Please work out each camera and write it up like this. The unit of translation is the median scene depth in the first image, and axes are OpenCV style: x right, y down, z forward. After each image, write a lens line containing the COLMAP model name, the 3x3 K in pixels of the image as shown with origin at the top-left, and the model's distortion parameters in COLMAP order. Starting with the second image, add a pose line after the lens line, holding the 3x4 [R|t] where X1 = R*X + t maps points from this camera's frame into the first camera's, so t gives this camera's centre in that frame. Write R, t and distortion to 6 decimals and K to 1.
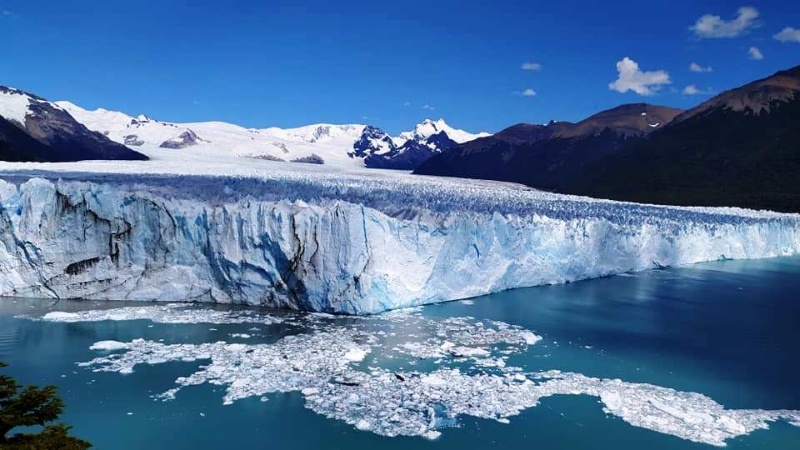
lens RADIAL K [[592.0, 0, 402.9], [0, 592.0, 232.8], [0, 0, 1]] dist [0.062246, -0.049953]
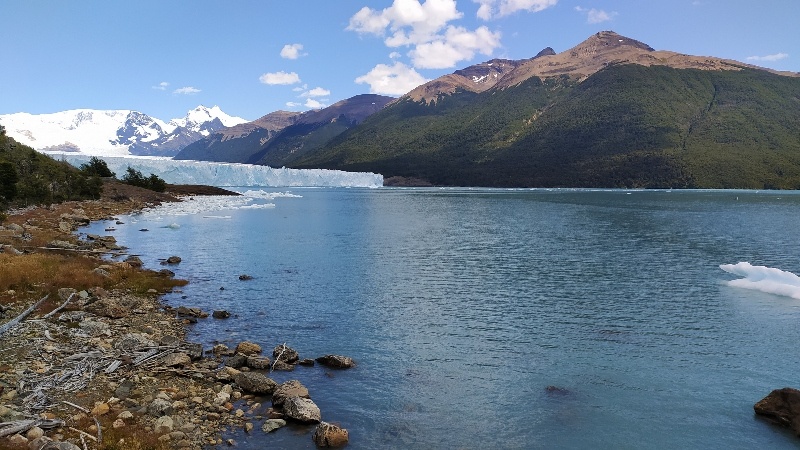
lens RADIAL K [[592.0, 0, 400.4], [0, 592.0, 225.7], [0, 0, 1]] dist [0.062246, -0.049953]
pose [[0.945881, -0.054055, 0.319980, 0.060216], [0.051845, 0.998536, 0.015428, 0.016567], [-0.320346, 0.001997, 0.947299, -0.076487]]
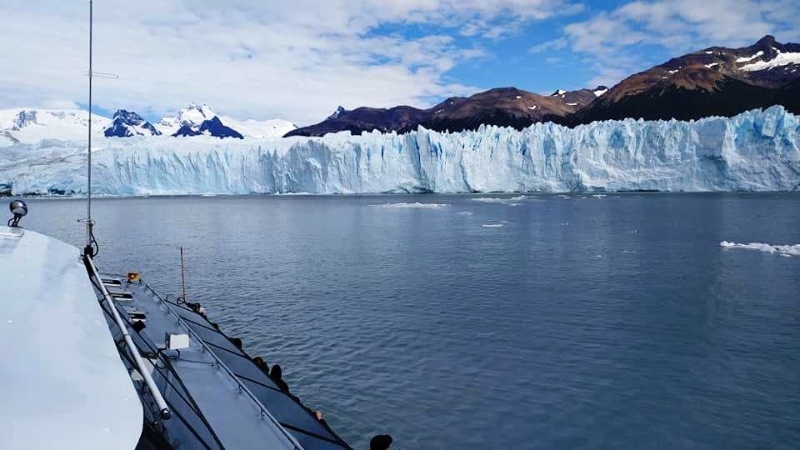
lens RADIAL K [[592.0, 0, 417.9], [0, 592.0, 218.4], [0, 0, 1]] dist [0.062246, -0.049953]
pose [[0.875761, -0.076167, 0.476699, -0.219541], [0.080455, 0.996693, 0.011445, -0.009411], [-0.475994, 0.028330, 0.878992, 0.138420]]
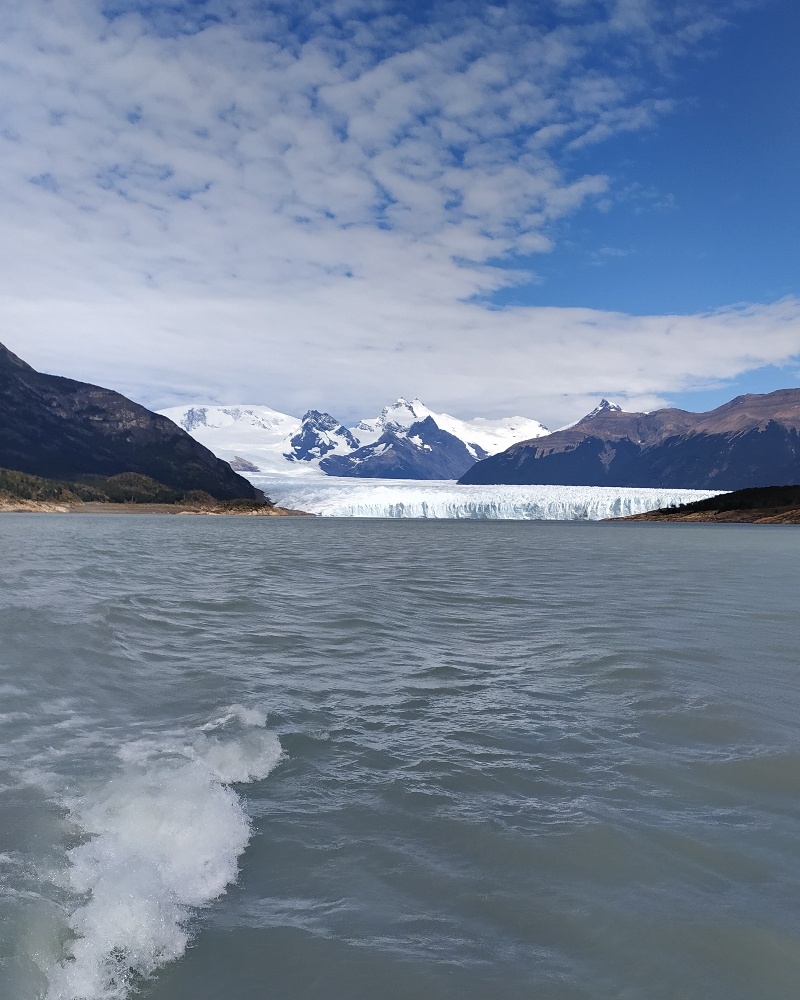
lens RADIAL K [[1059.0, 0, 406.5], [0, 1059.0, 498.0], [0, 0, 1]] dist [0.108803, 0.000000]
pose [[0.988866, -0.024505, 0.146775, -0.260329], [0.036856, 0.995948, -0.082033, 0.015455], [-0.144170, 0.086530, 0.985762, -0.228643]]
